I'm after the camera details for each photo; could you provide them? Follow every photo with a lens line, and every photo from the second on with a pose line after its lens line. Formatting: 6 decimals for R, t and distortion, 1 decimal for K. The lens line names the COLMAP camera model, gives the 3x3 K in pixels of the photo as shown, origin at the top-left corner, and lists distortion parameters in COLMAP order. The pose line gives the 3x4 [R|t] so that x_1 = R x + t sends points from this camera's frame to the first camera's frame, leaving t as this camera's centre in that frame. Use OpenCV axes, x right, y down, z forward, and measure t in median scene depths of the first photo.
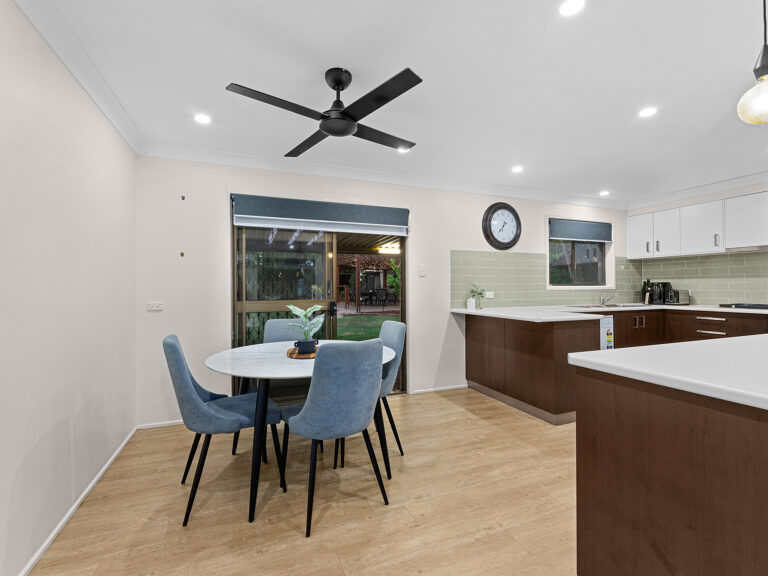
lens RADIAL K [[348.5, 0, 382.0], [0, 348.5, 286.6], [0, 0, 1]] dist [-0.001635, -0.000521]
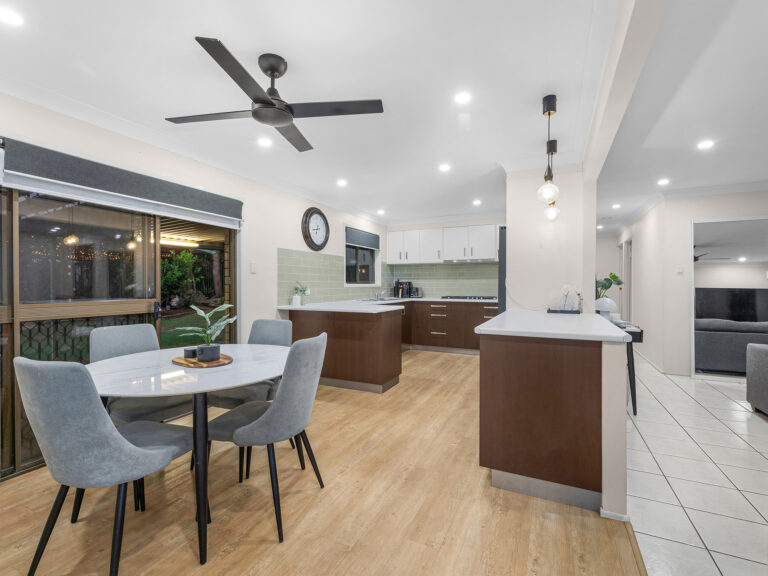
lens RADIAL K [[352.4, 0, 384.0], [0, 352.4, 288.0], [0, 0, 1]] dist [0.000949, -0.000192]
pose [[0.733857, -0.002152, 0.679300, -0.251476], [-0.004531, 0.999957, 0.008062, 0.001740], [-0.679288, -0.008994, 0.733816, 0.035490]]
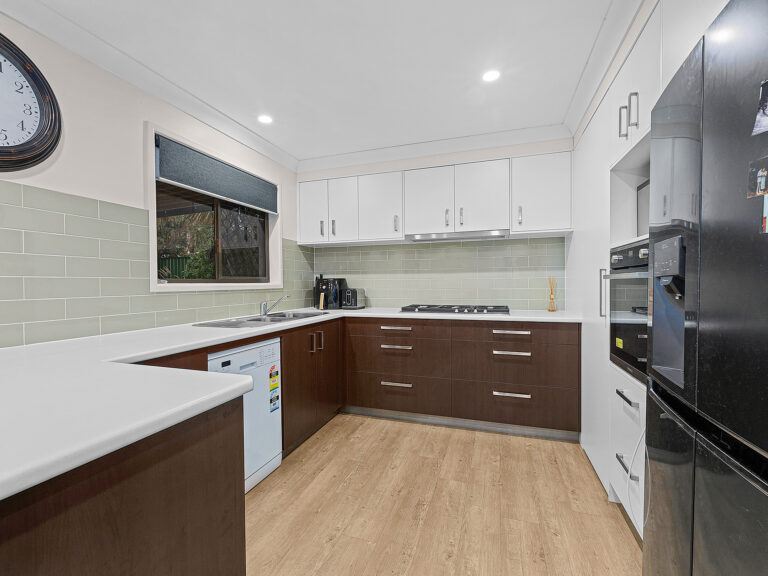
lens RADIAL K [[352.4, 0, 384.0], [0, 352.4, 288.0], [0, 0, 1]] dist [0.000949, -0.000192]
pose [[0.640636, -0.008318, 0.767799, 0.337556], [0.001205, 0.999951, 0.009828, 0.000837], [-0.767843, -0.005371, 0.640615, 0.510152]]
